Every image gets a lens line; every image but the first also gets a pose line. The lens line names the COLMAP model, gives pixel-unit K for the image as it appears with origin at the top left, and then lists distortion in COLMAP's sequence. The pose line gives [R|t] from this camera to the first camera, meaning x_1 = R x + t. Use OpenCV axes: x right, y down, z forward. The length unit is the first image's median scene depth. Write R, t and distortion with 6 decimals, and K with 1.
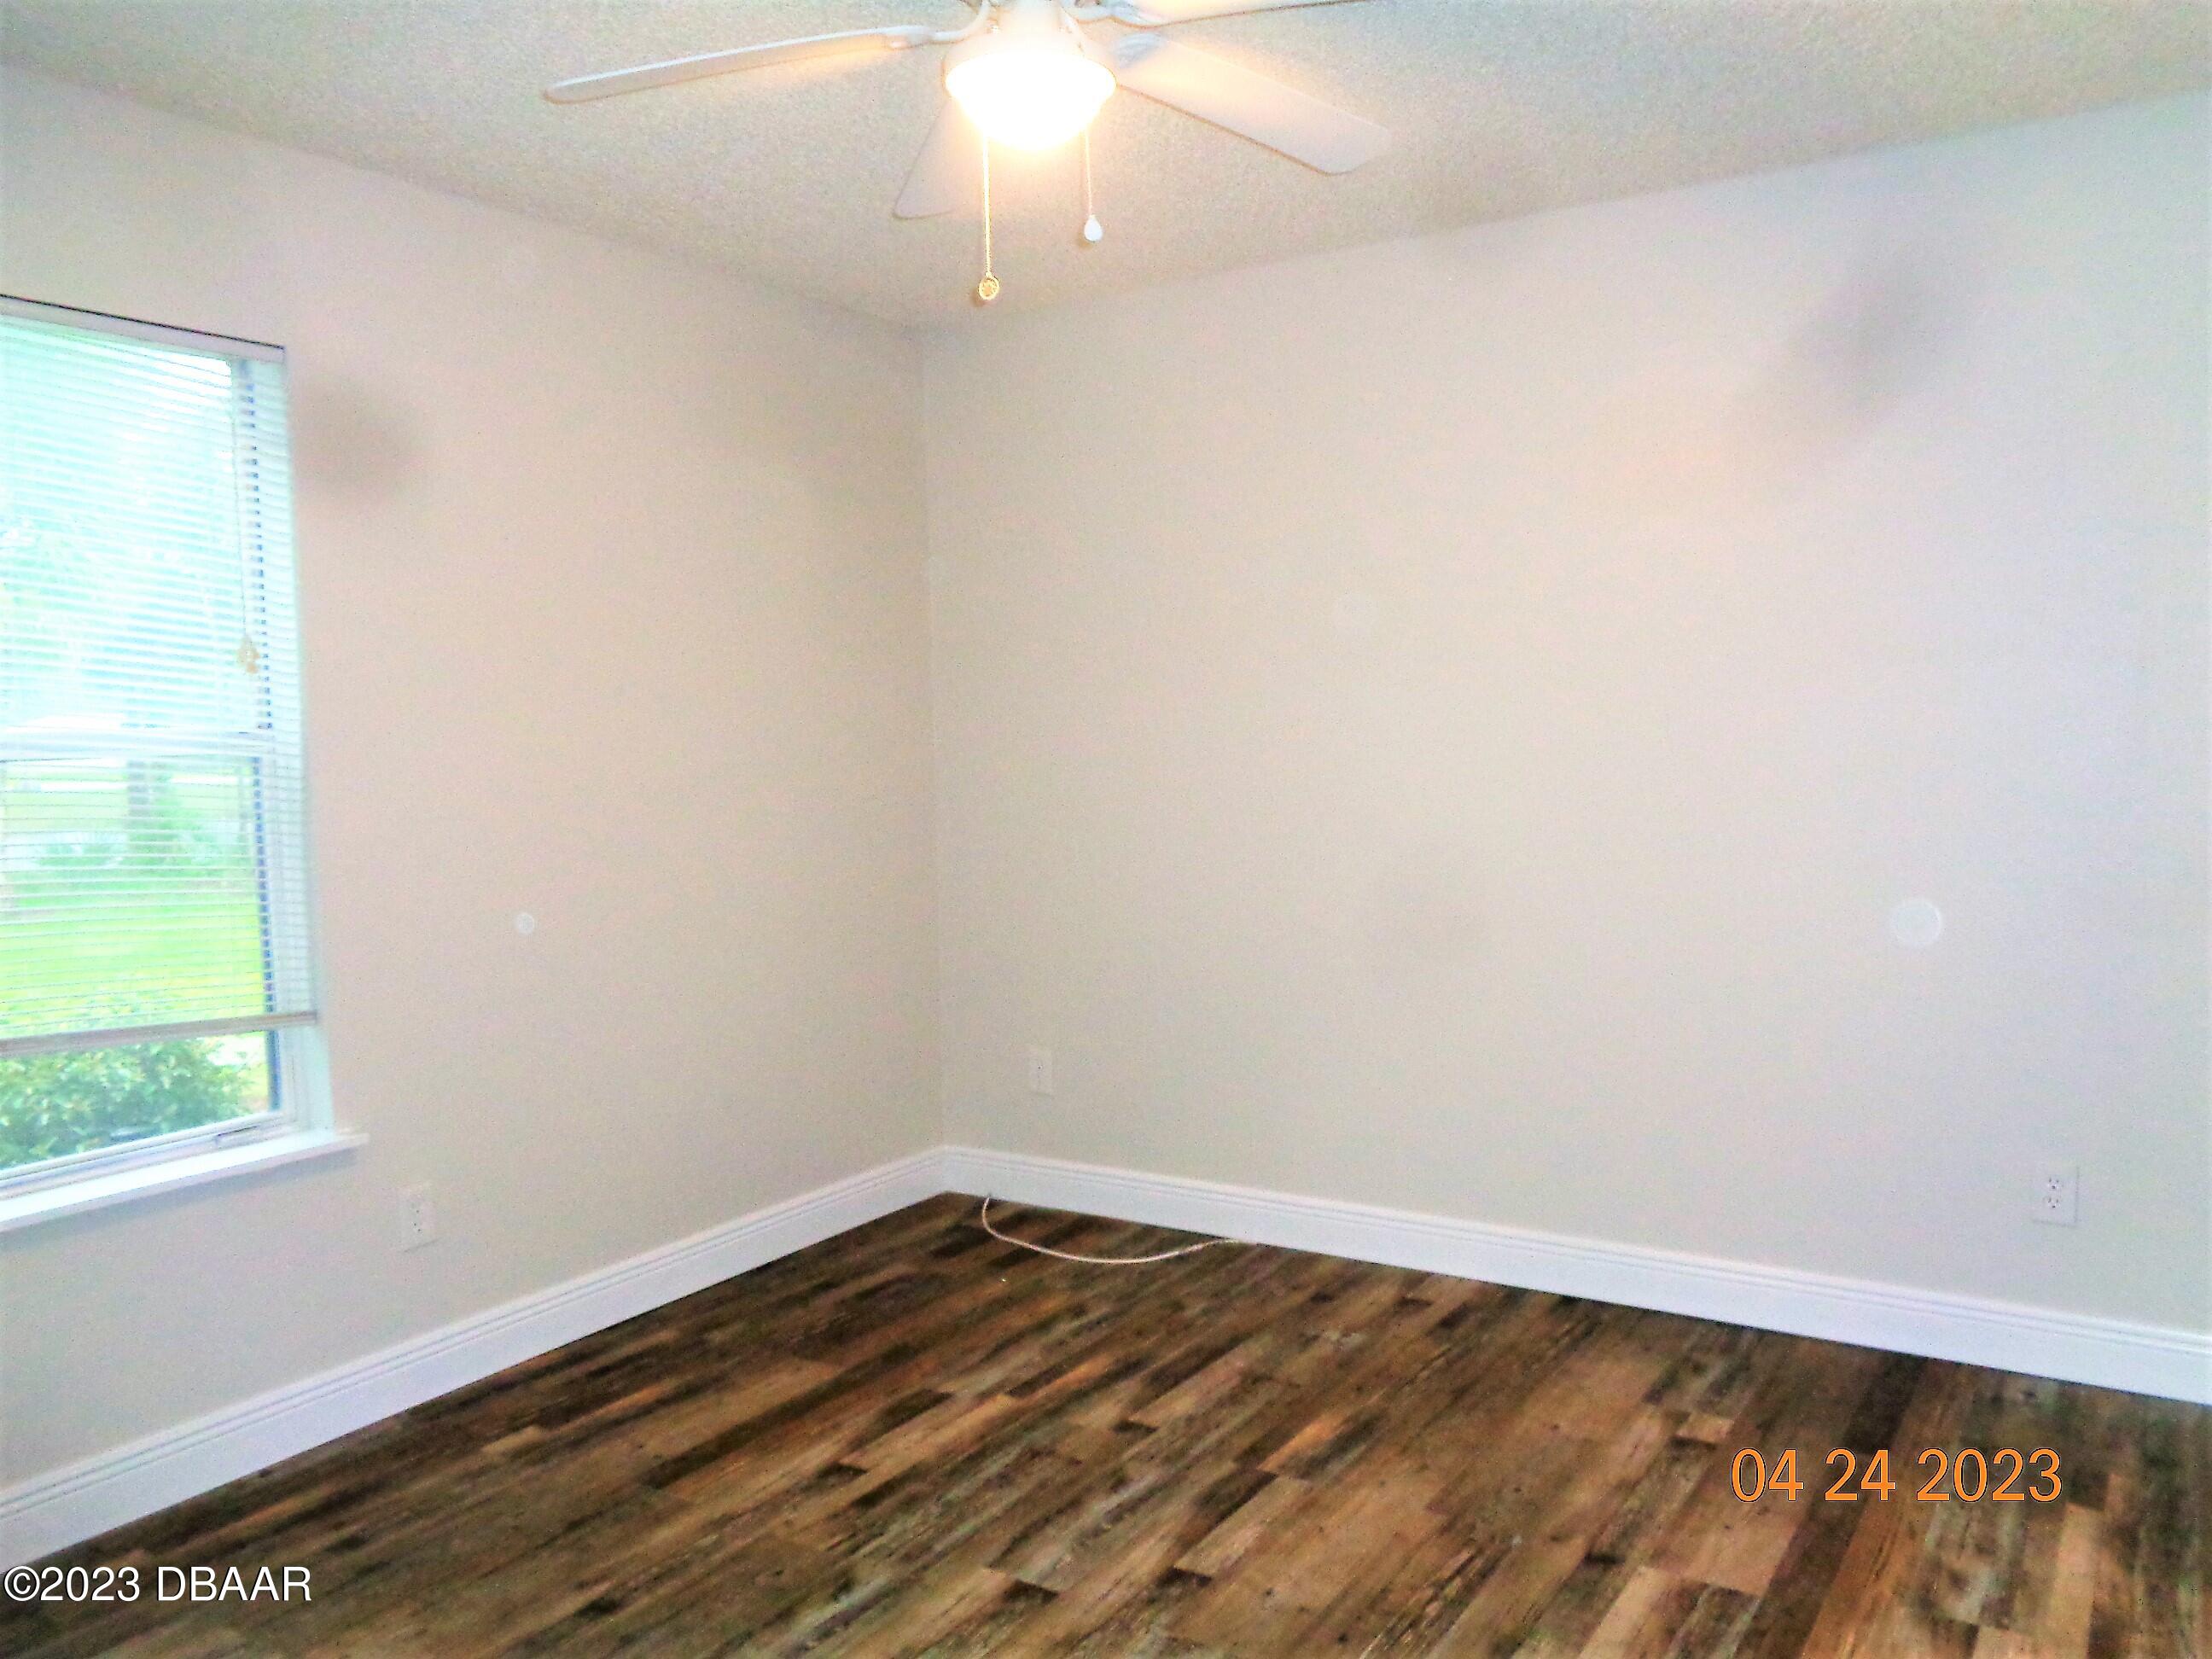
lens RADIAL K [[1680.2, 0, 1108.4], [0, 1680.2, 829.0], [0, 0, 1]] dist [0.013739, 0.001951]
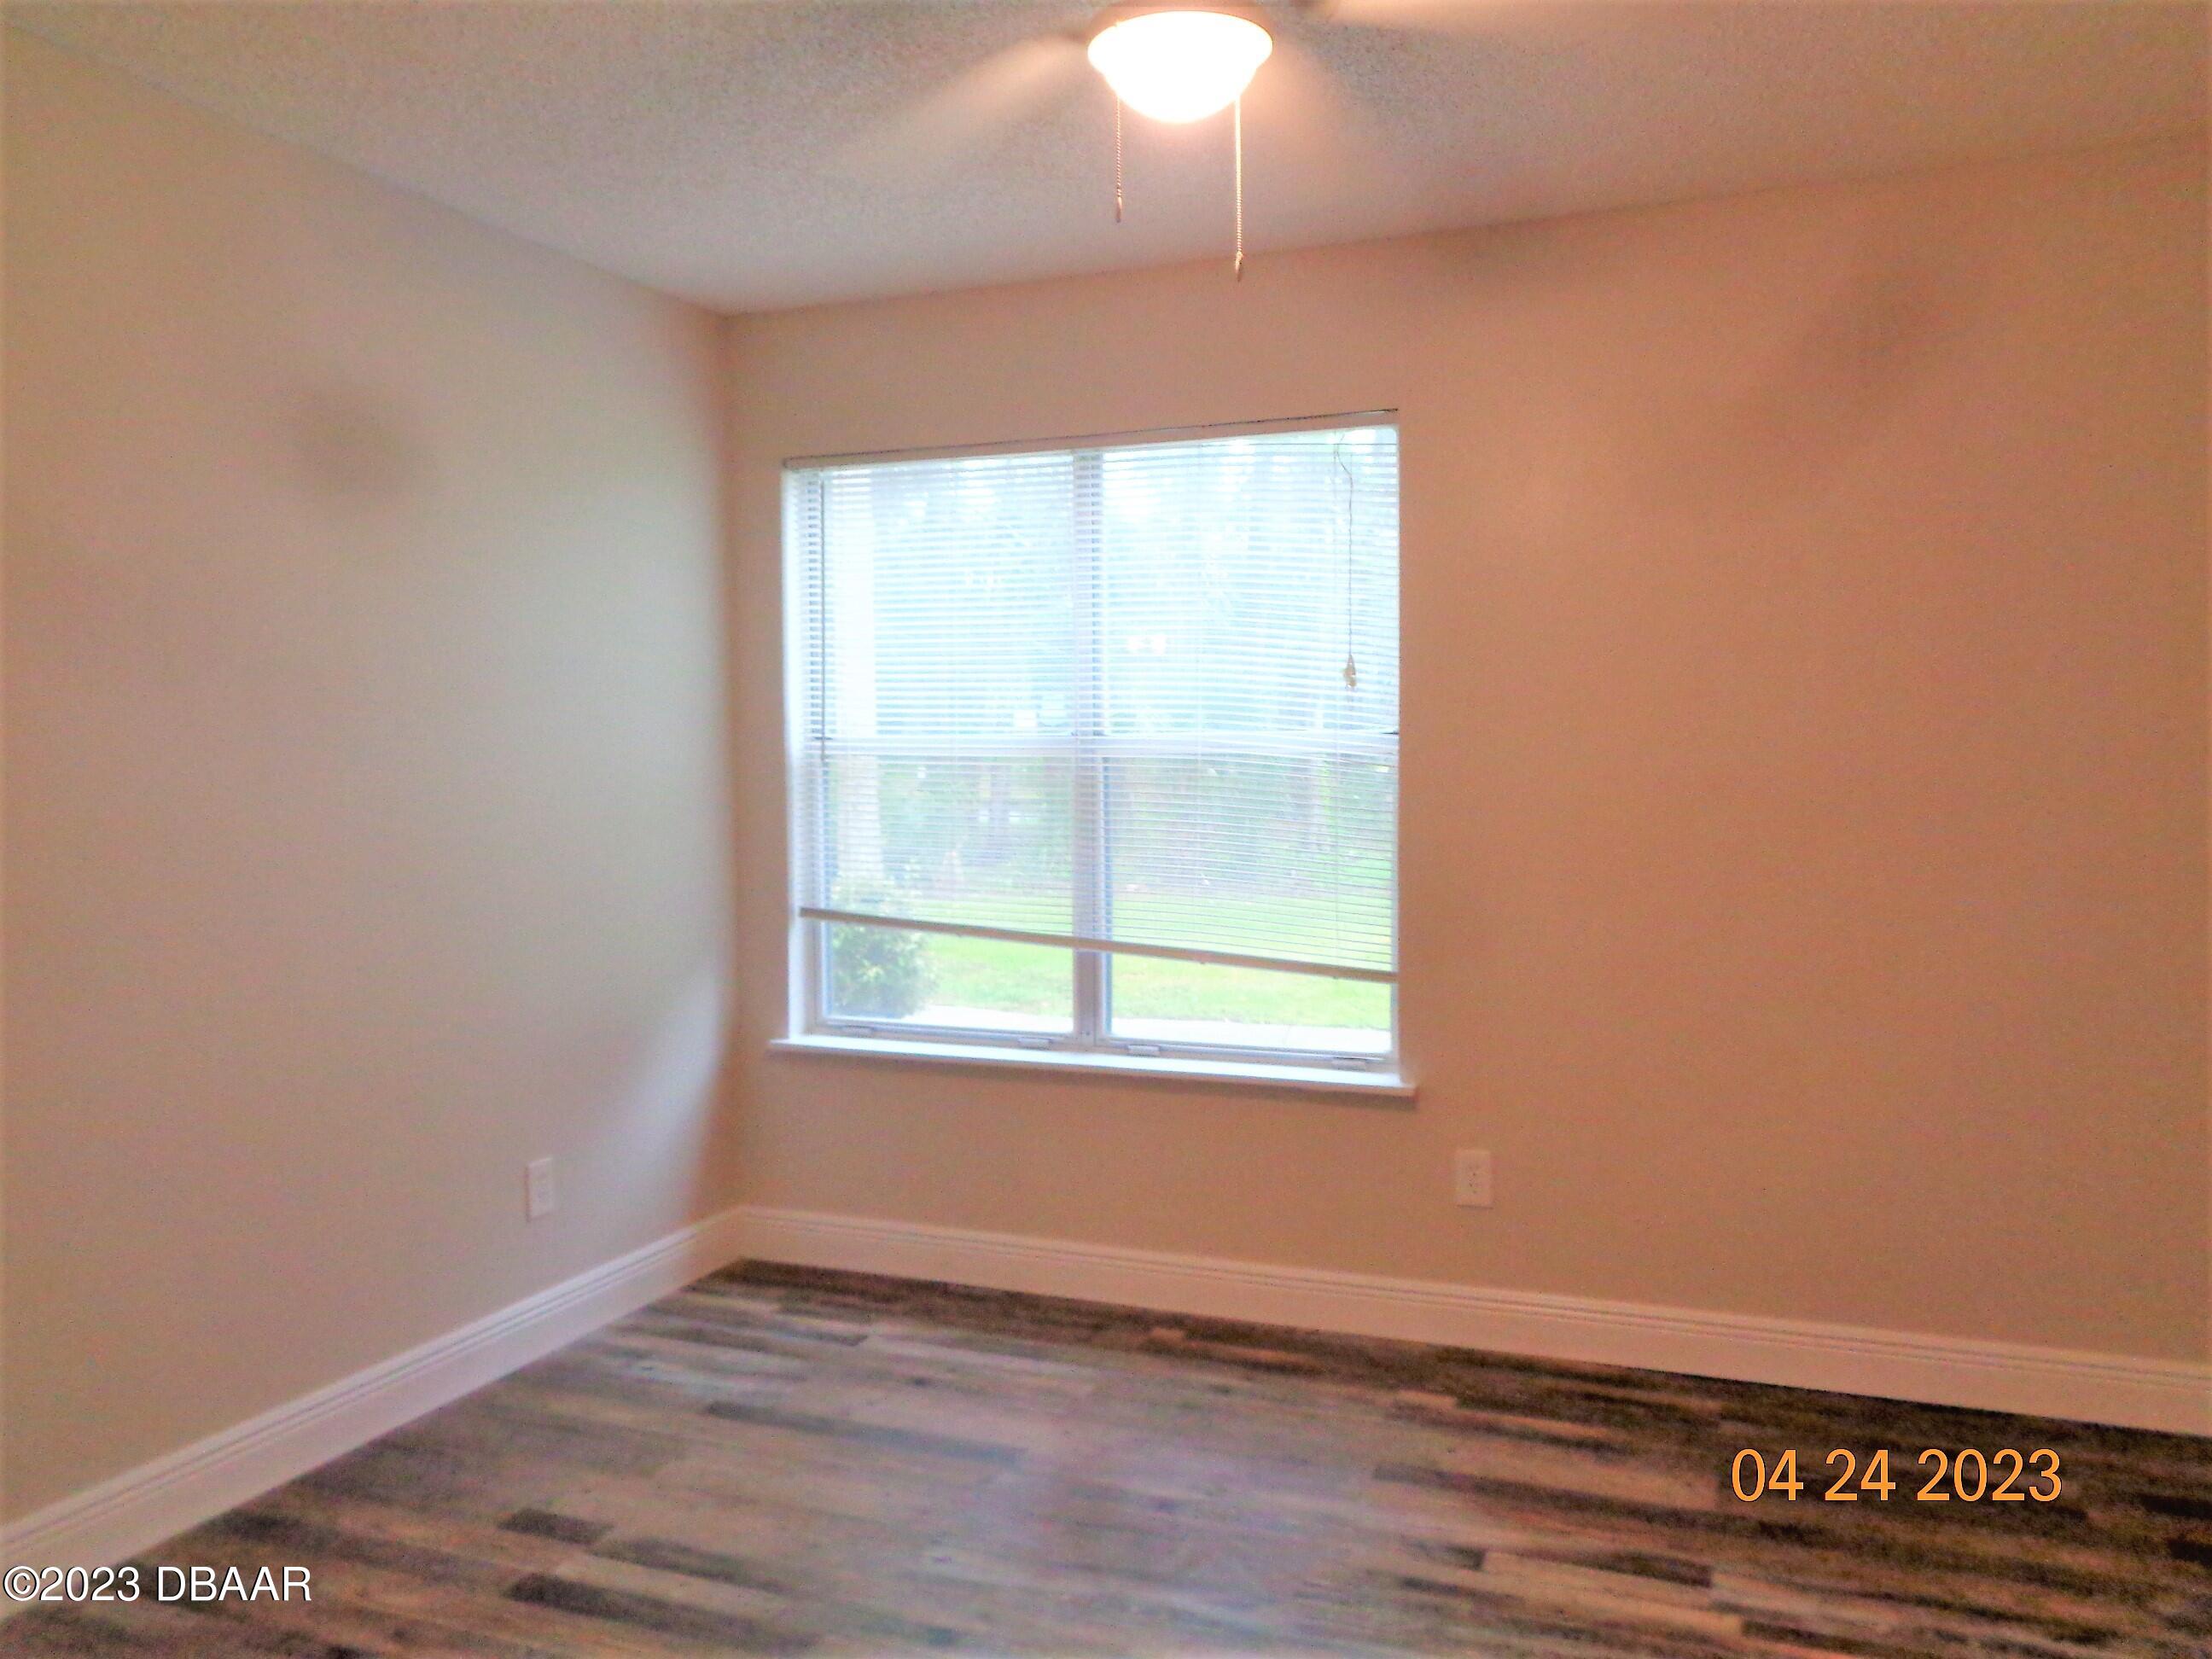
lens RADIAL K [[1680.2, 0, 1108.4], [0, 1680.2, 829.0], [0, 0, 1]] dist [0.013739, 0.001951]
pose [[0.211941, 0.078282, -0.974142, 0.585060], [-0.067494, 0.995579, 0.065321, -0.046770], [0.974949, 0.051904, 0.216287, 0.539122]]
